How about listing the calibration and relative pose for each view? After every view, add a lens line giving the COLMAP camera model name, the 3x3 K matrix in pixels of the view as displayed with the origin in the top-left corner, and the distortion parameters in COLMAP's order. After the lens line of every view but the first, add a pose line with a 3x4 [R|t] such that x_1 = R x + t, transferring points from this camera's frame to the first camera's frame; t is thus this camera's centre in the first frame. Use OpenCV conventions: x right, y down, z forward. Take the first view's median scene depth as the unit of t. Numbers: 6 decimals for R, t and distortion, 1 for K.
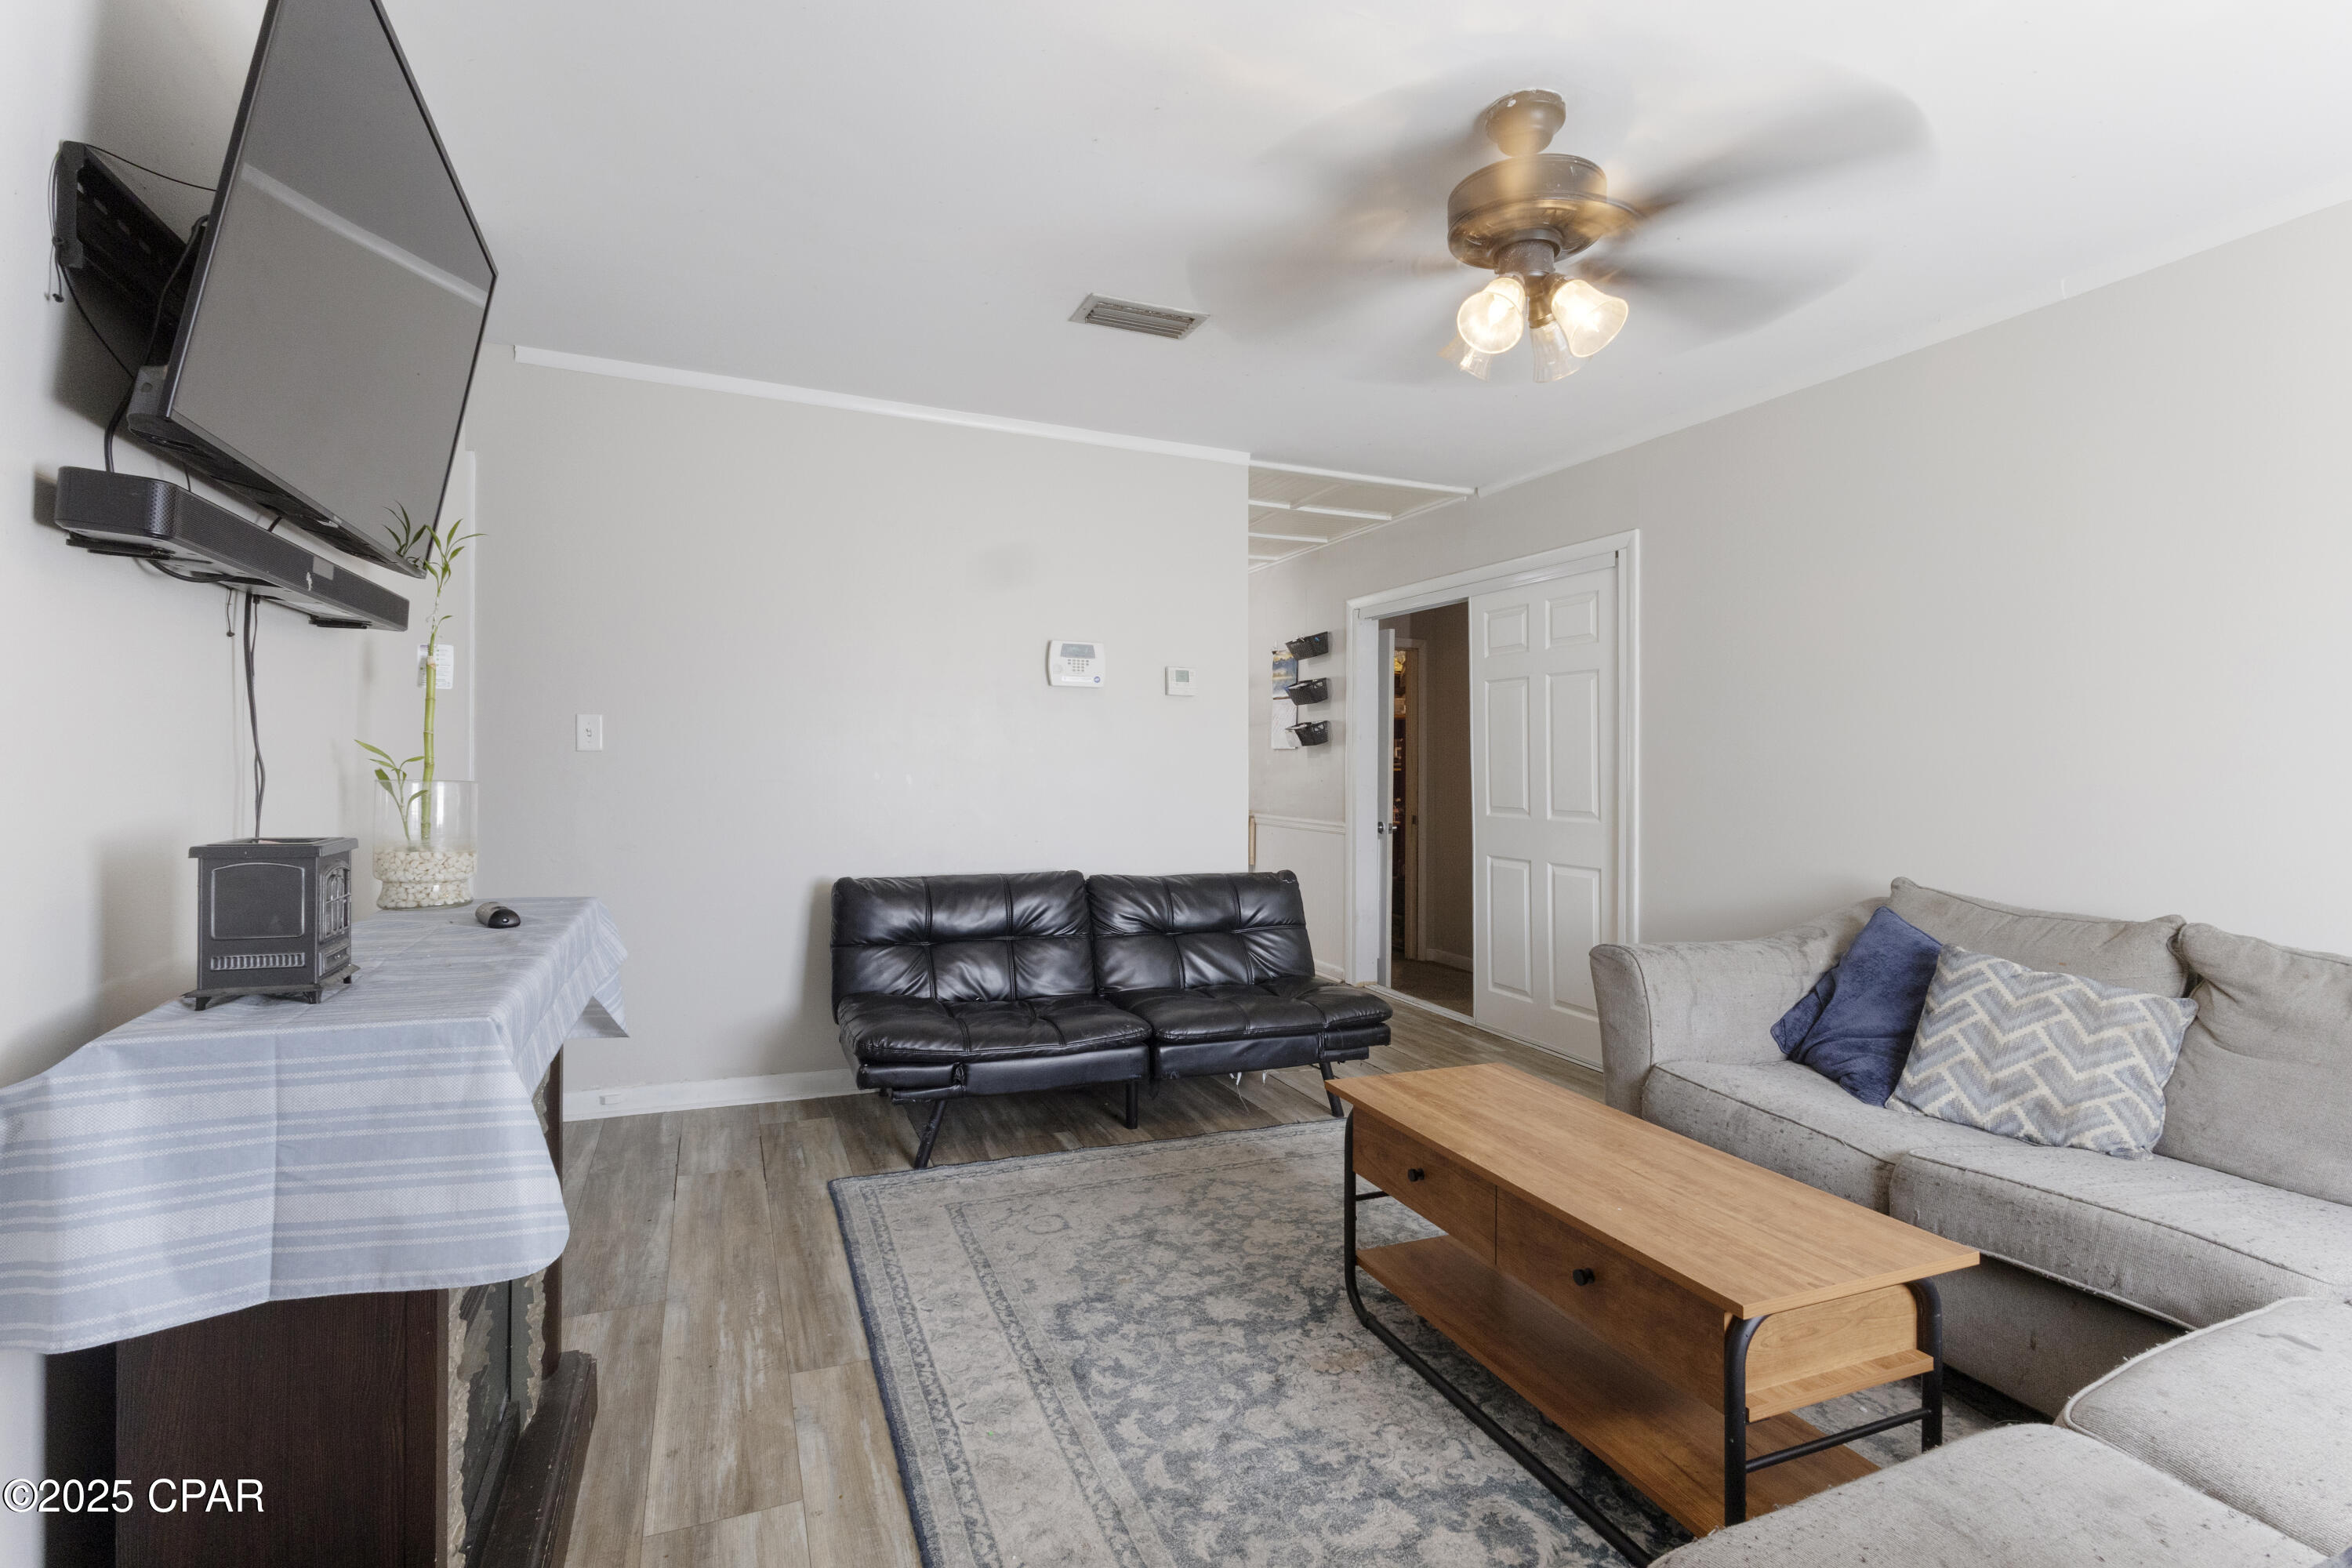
lens RADIAL K [[1104.3, 0, 1176.9], [0, 1104.3, 774.8], [0, 0, 1]] dist [0.004417, 0.000335]
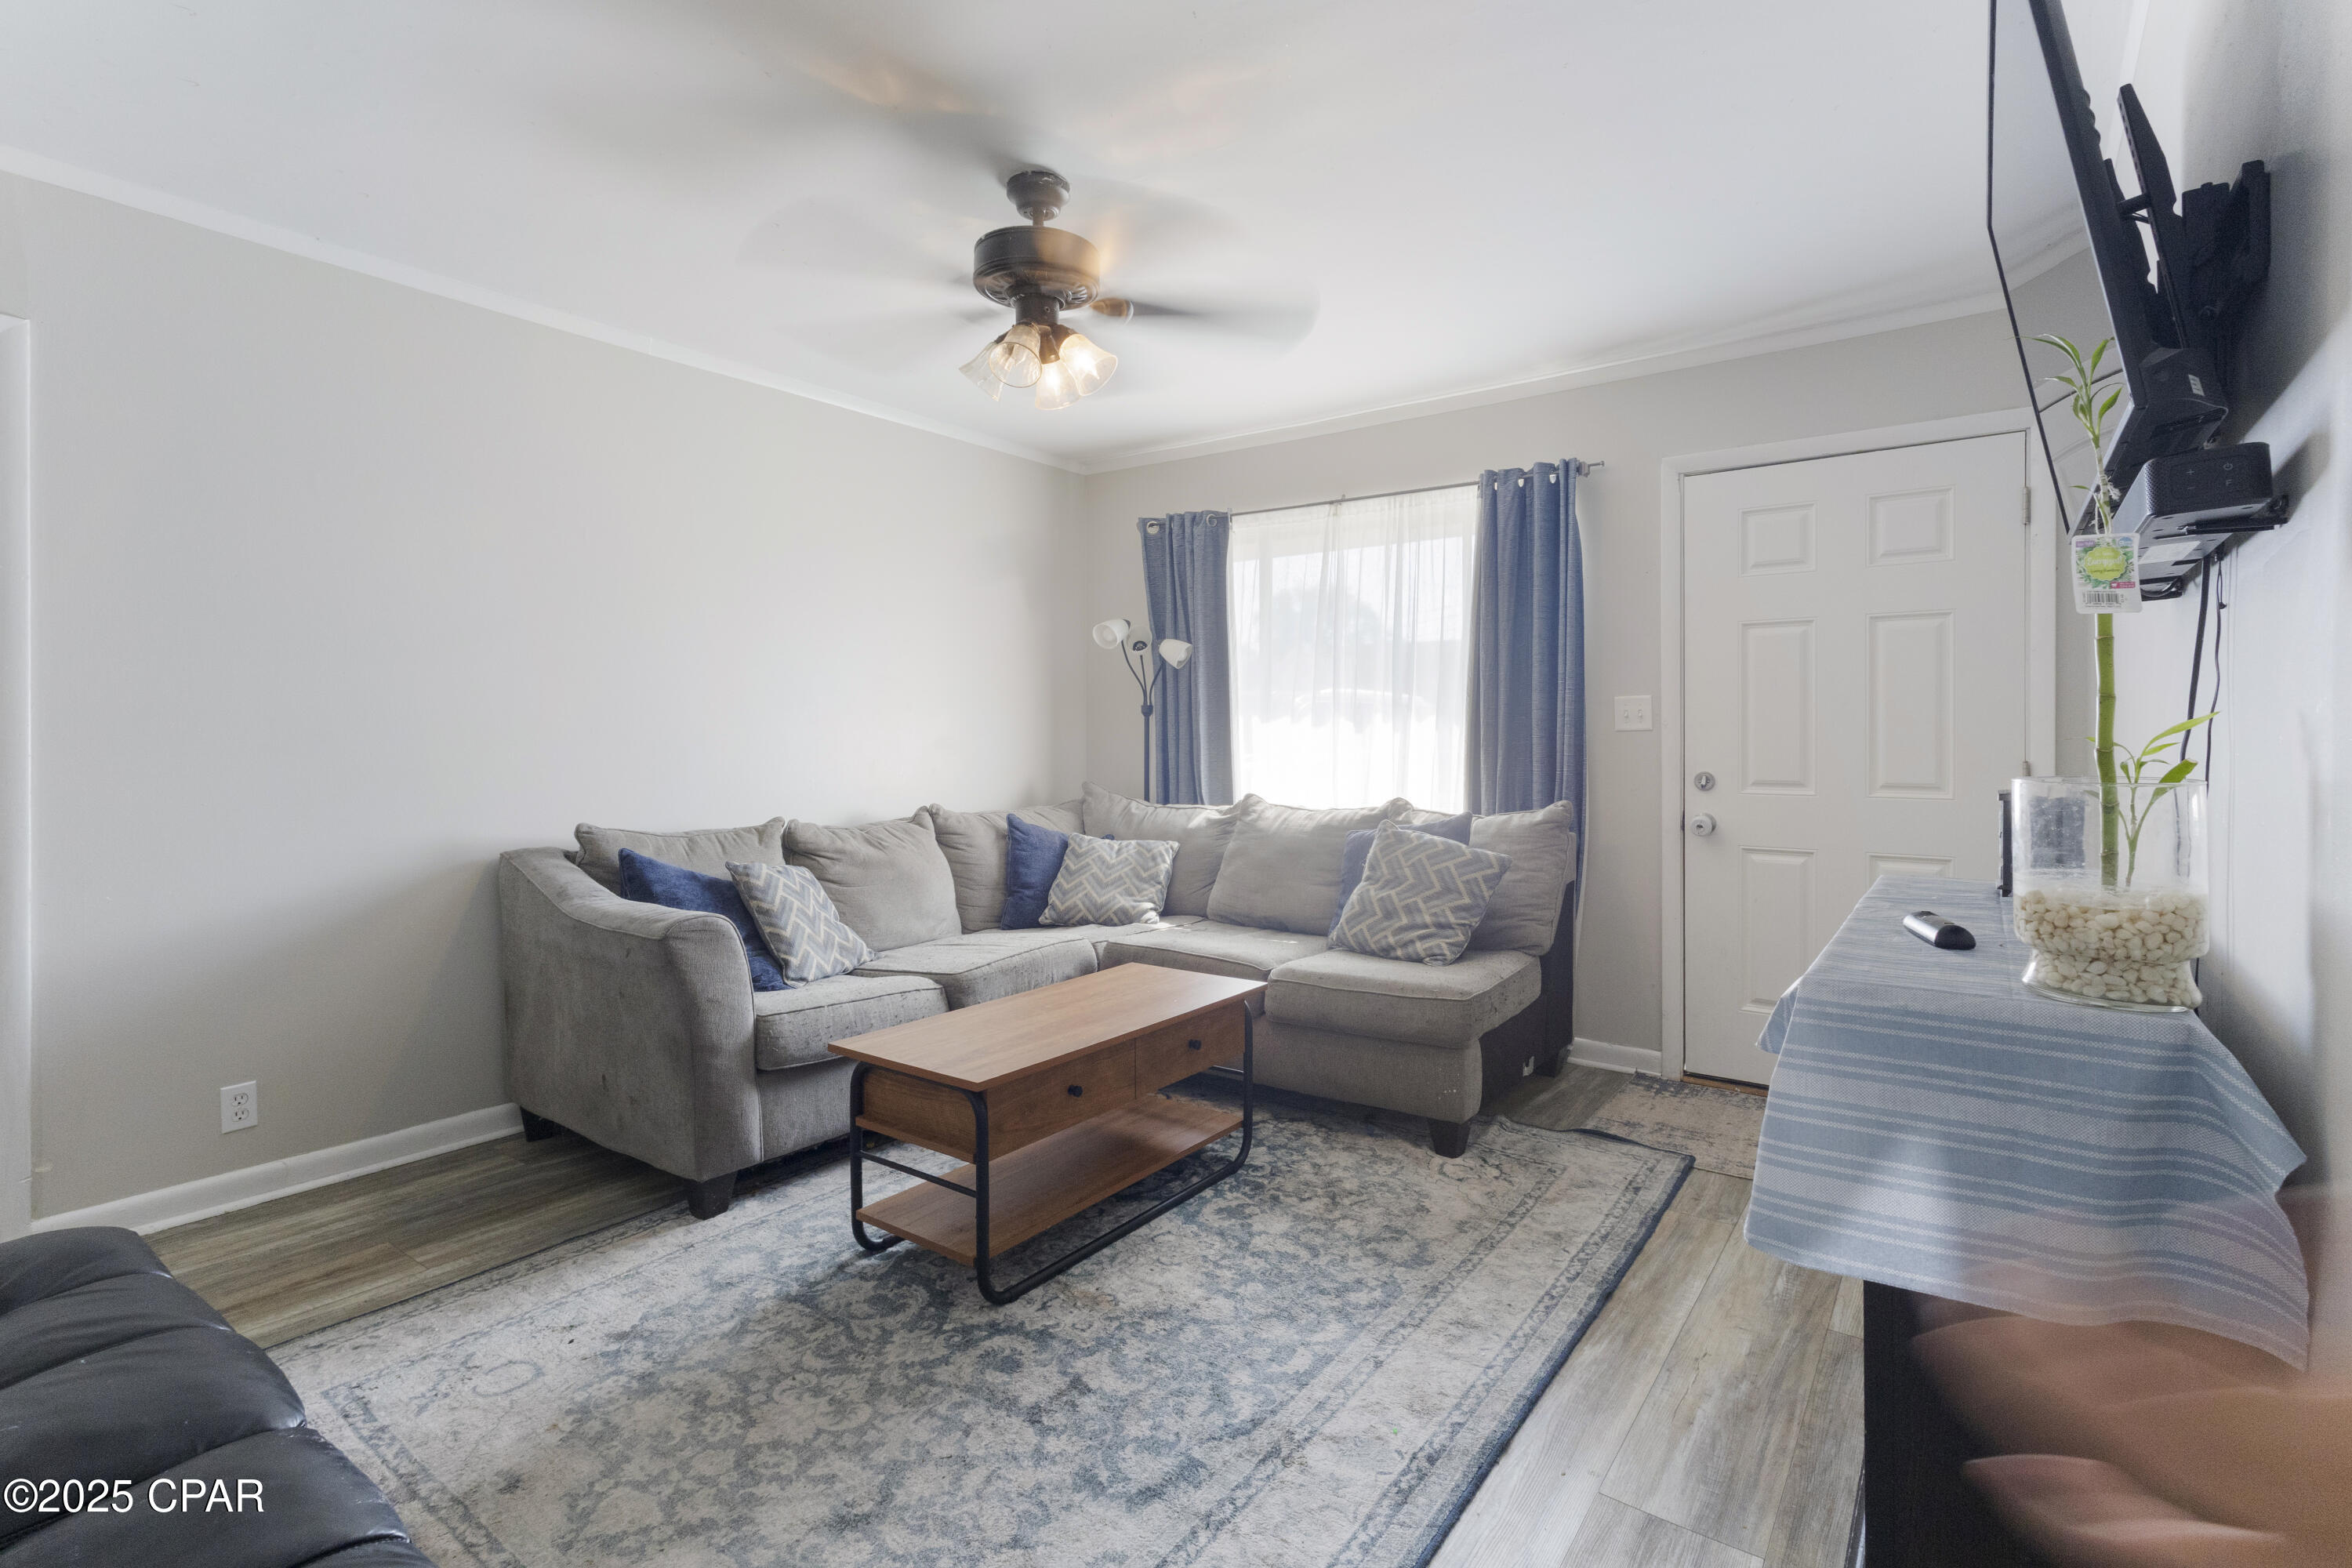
lens RADIAL K [[1104.3, 0, 1193.4], [0, 1104.3, 722.5], [0, 0, 1]] dist [0.004417, 0.000335]
pose [[-0.529879, -0.007230, 0.848042, -0.770550], [-0.002023, 0.999972, 0.007262, -0.019019], [-0.848071, 0.002132, -0.529879, 1.445159]]
